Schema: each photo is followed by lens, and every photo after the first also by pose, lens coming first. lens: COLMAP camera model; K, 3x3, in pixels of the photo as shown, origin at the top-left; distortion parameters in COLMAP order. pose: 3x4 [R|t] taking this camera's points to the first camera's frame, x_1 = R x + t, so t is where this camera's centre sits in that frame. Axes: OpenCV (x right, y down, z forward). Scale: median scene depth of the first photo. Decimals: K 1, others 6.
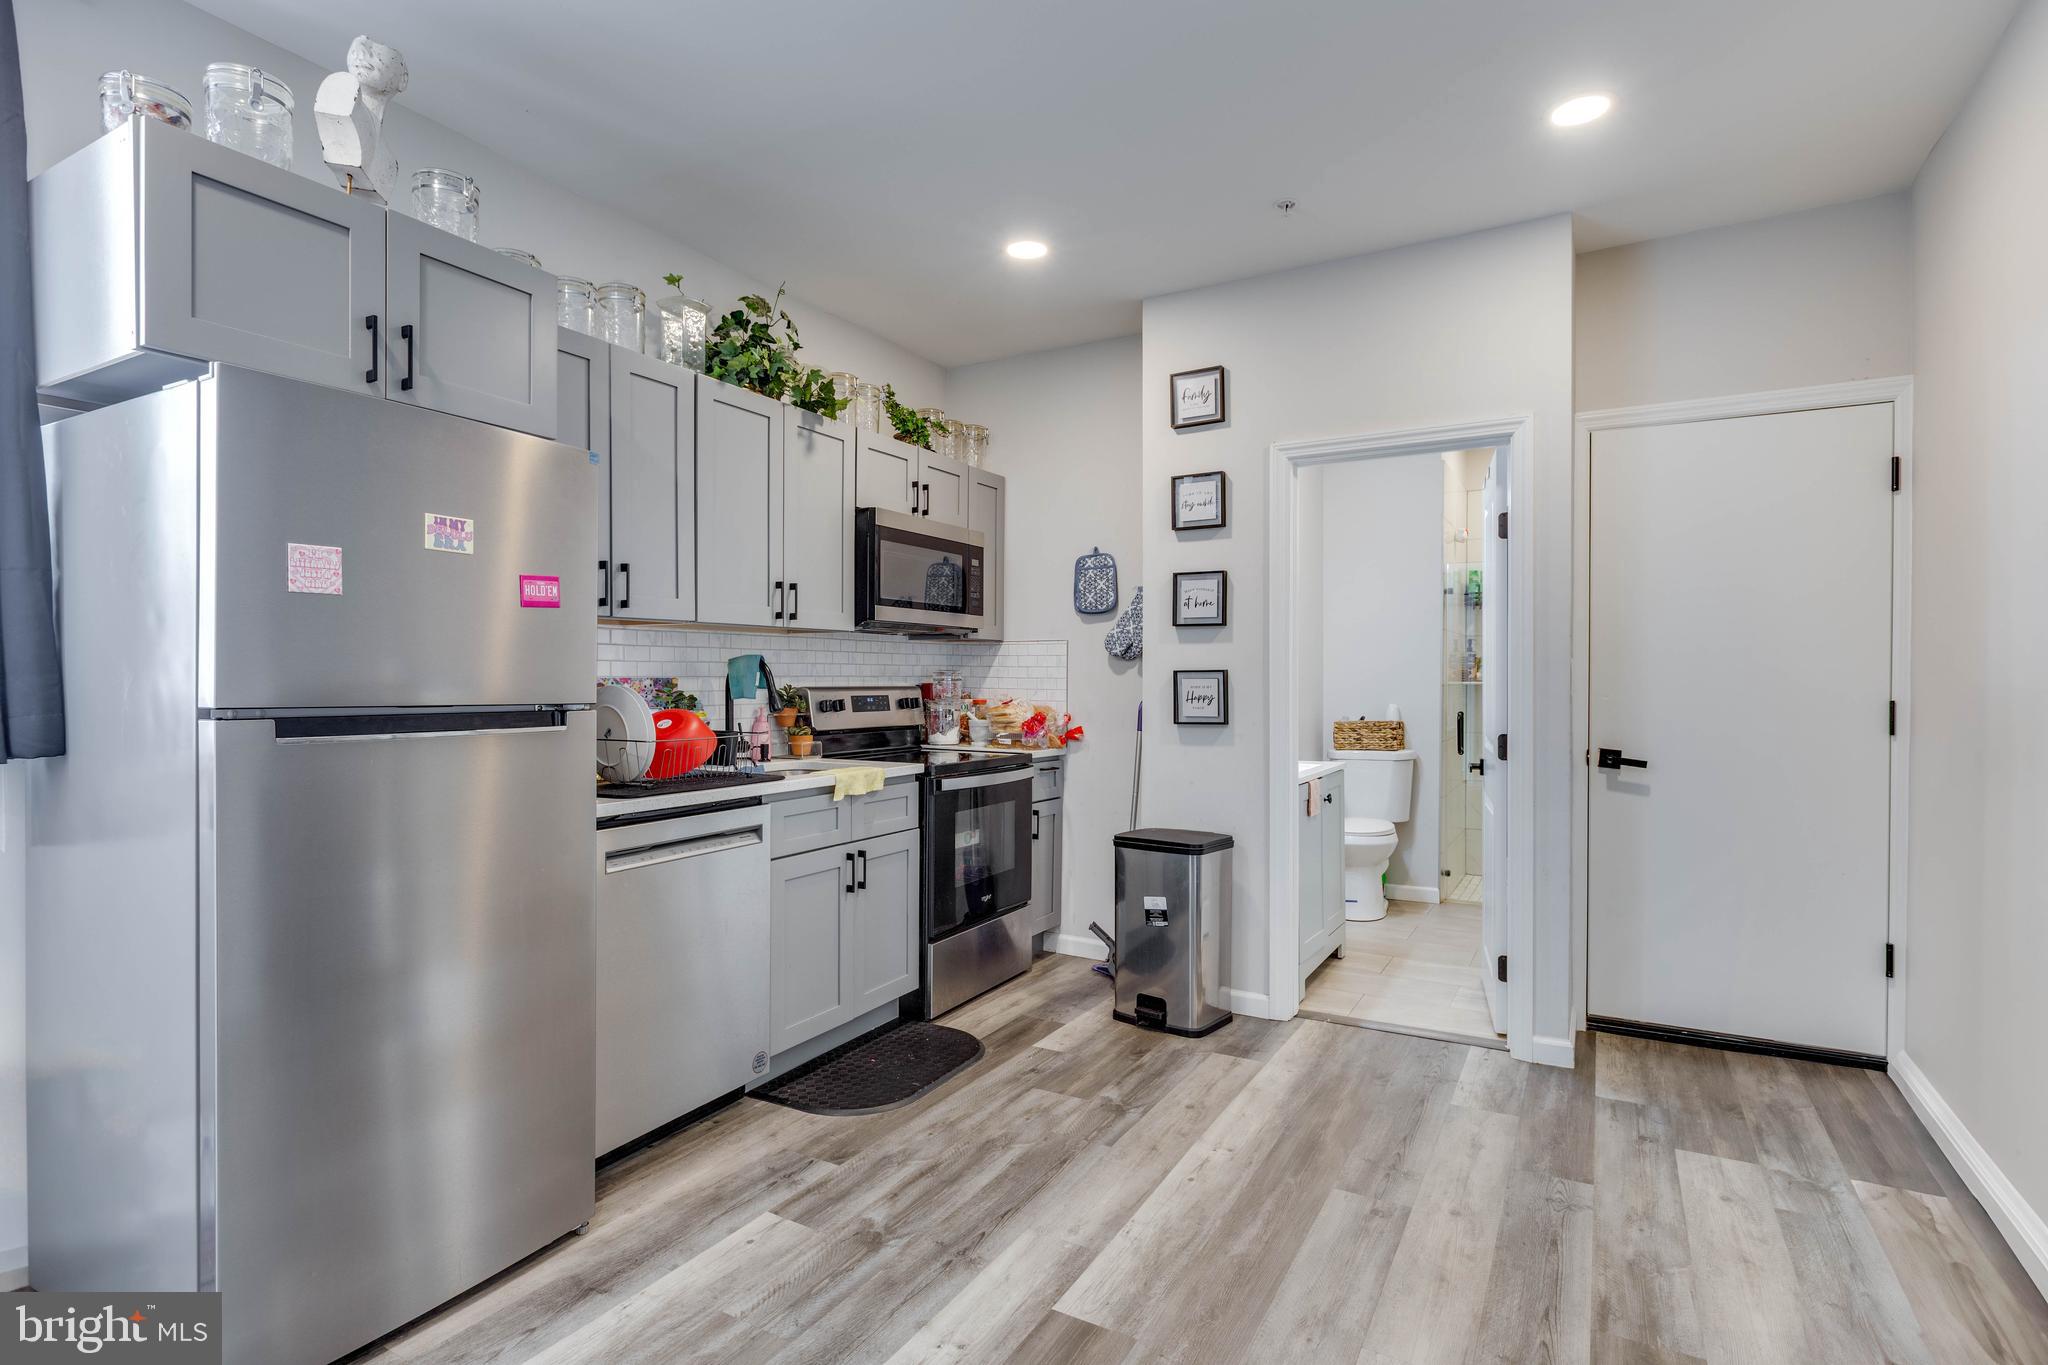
lens RADIAL K [[1022.1, 0, 1024.0], [0, 1022.1, 682.5], [0, 0, 1]] dist [0.005070, 0.001192]
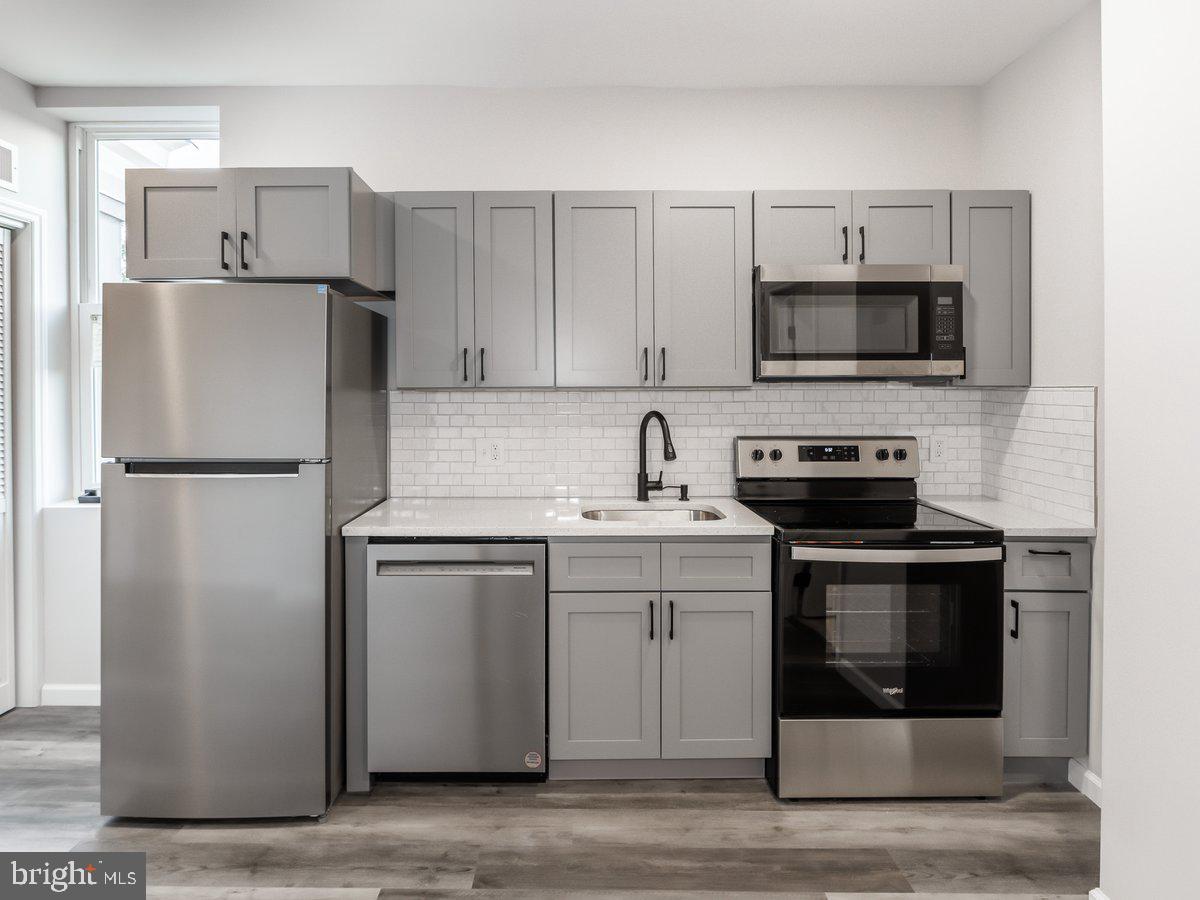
lens RADIAL K [[687.3, 0, 598.0], [0, 687.3, 392.3], [0, 0, 1]] dist [0.000972, 0.002699]
pose [[0.486898, -0.001007, -0.873458, 0.380708], [-0.000682, 0.999999, -0.001533, -0.044361], [0.873459, 0.001342, 0.486896, 0.538313]]
